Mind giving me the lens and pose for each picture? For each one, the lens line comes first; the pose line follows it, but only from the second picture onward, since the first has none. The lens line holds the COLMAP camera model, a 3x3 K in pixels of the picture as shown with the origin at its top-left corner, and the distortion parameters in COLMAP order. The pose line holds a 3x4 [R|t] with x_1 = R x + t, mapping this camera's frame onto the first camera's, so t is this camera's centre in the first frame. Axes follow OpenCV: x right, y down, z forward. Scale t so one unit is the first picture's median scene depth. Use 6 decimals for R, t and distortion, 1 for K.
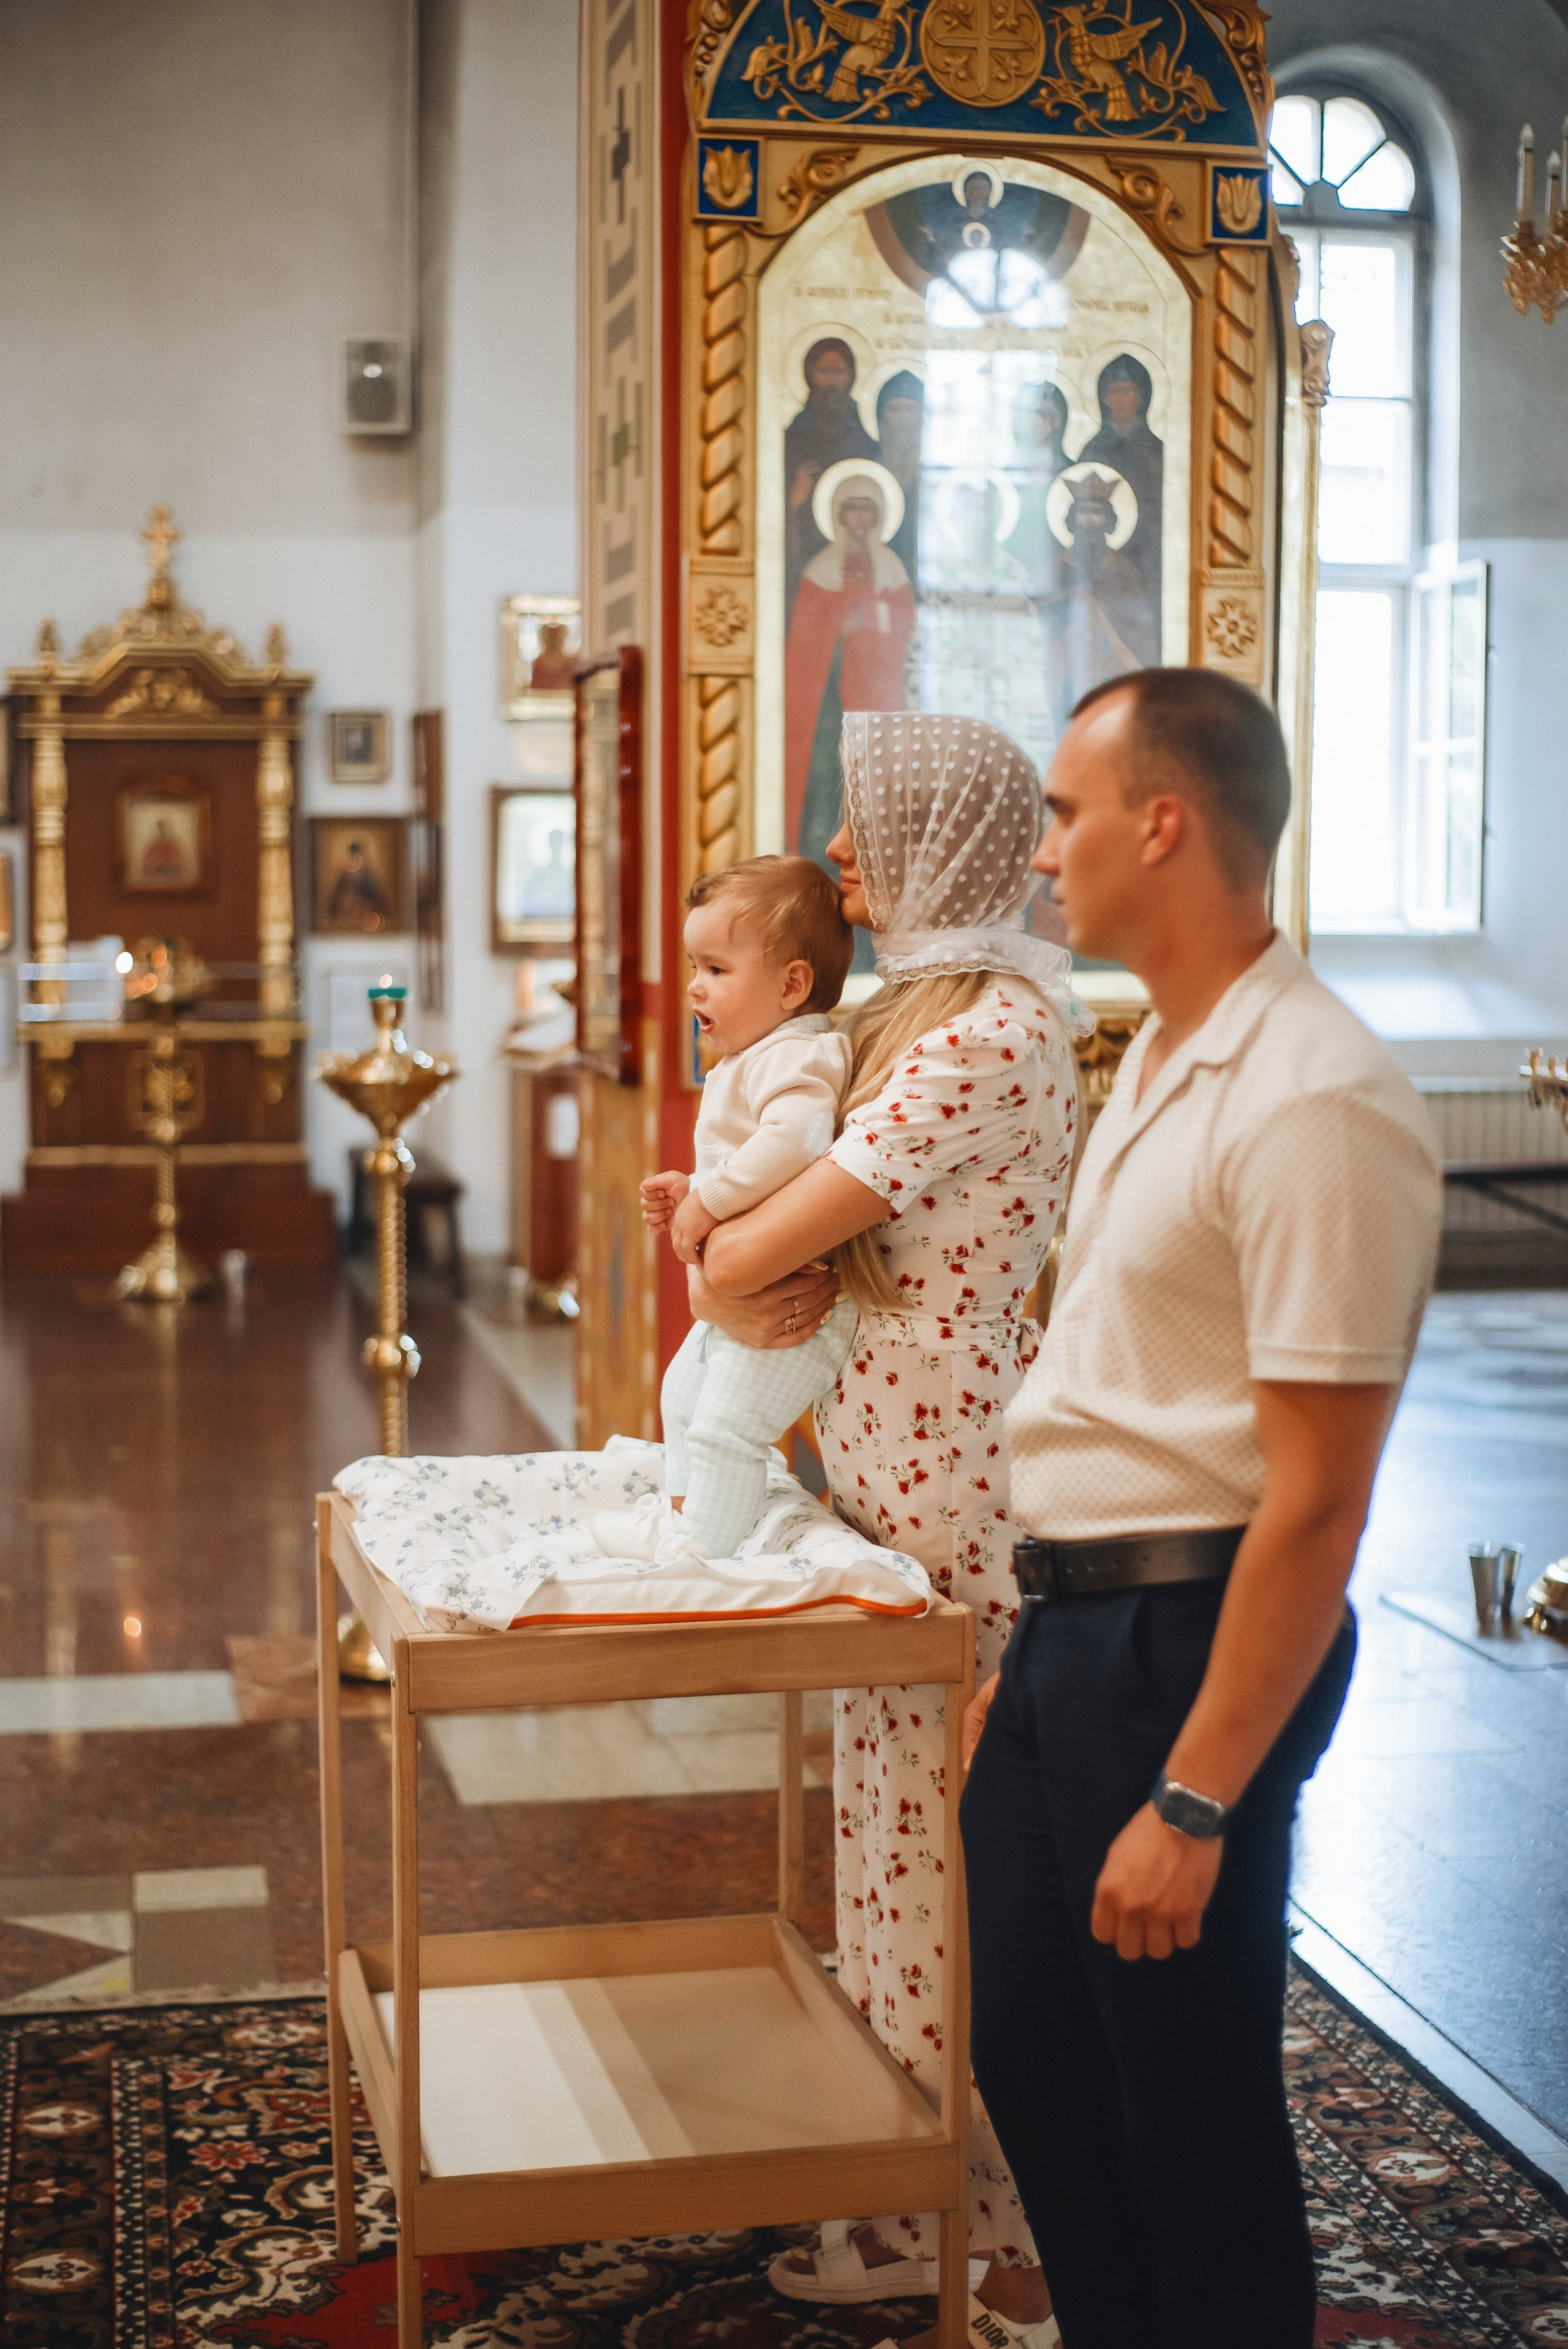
lens RADIAL K [[3509.7, 0, 818.9], [0, 3509.7, 1178.1], [0, 0, 1]] dist [-0.097431, 0.095779]
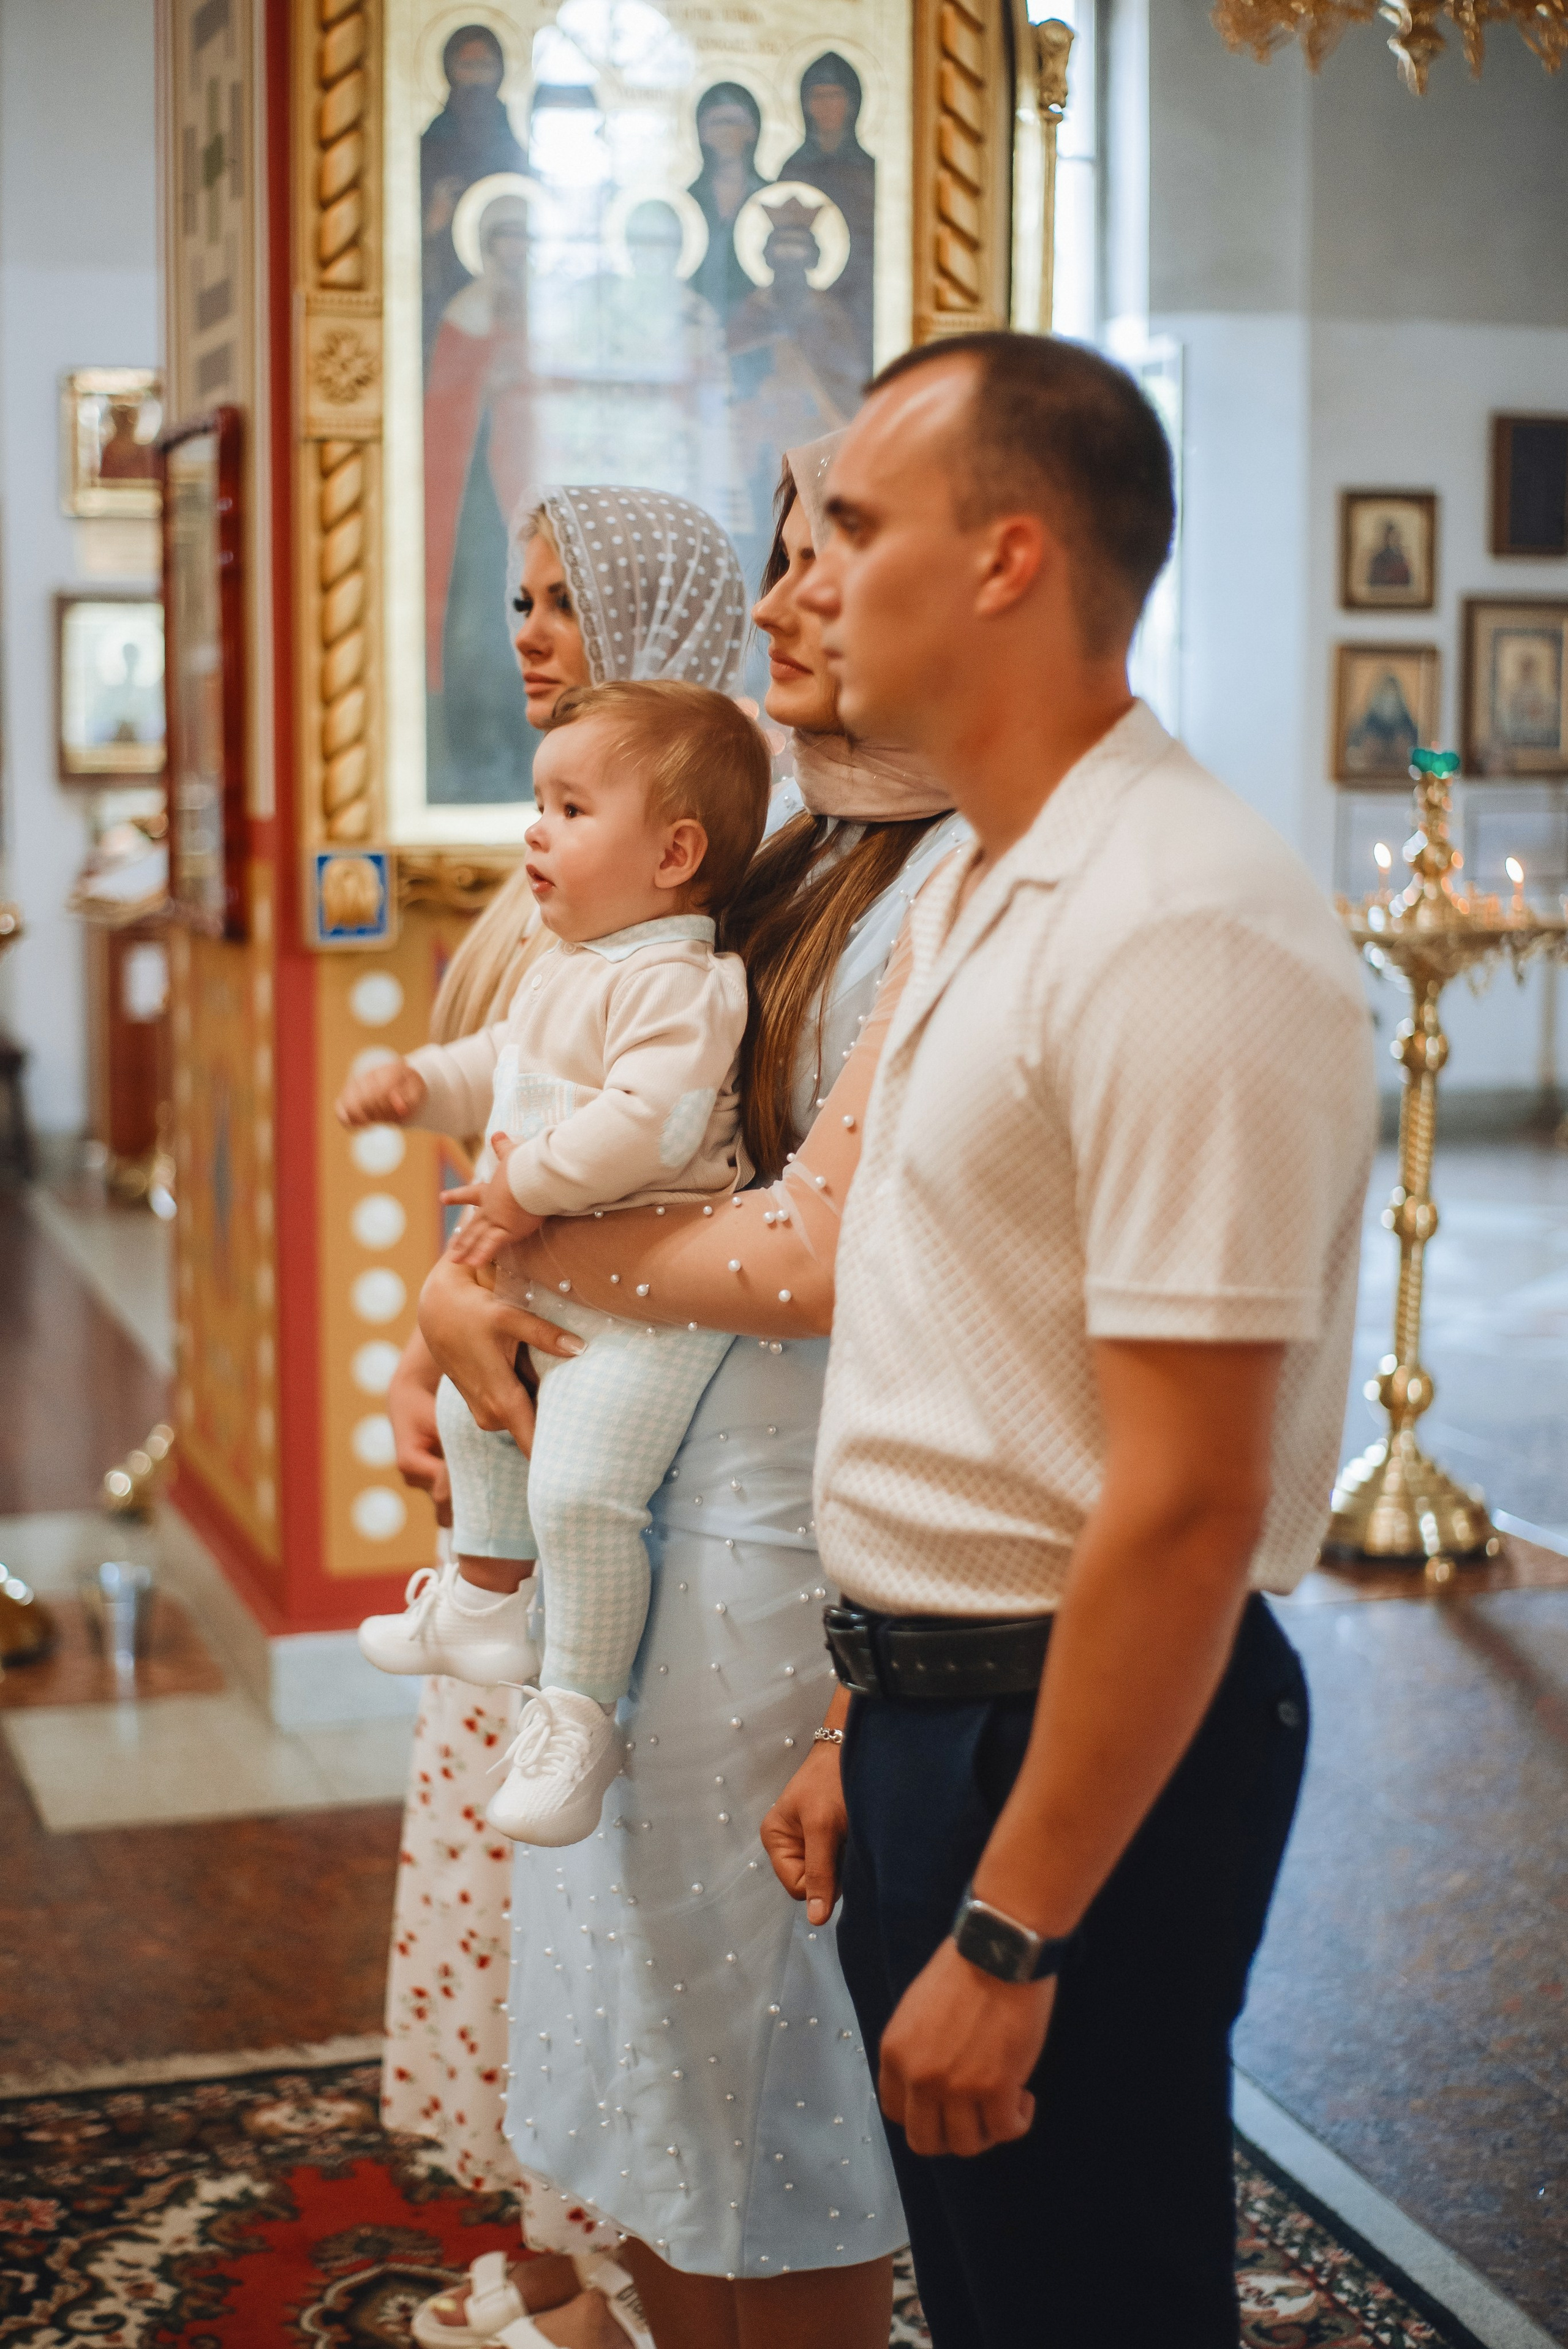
lens RADIAL K [[3535.9, 0, 783.0], [0, 3535.9, 1129.9], [0, 0, 1]] dist [-0.090337, 0.090550]
pose [[0.993756, -0.015906, 0.110437, -0.019338], [0.012190, 0.999339, 0.034237, -0.009706], [-0.110908, -0.032677, 0.993293, 0.168638]]
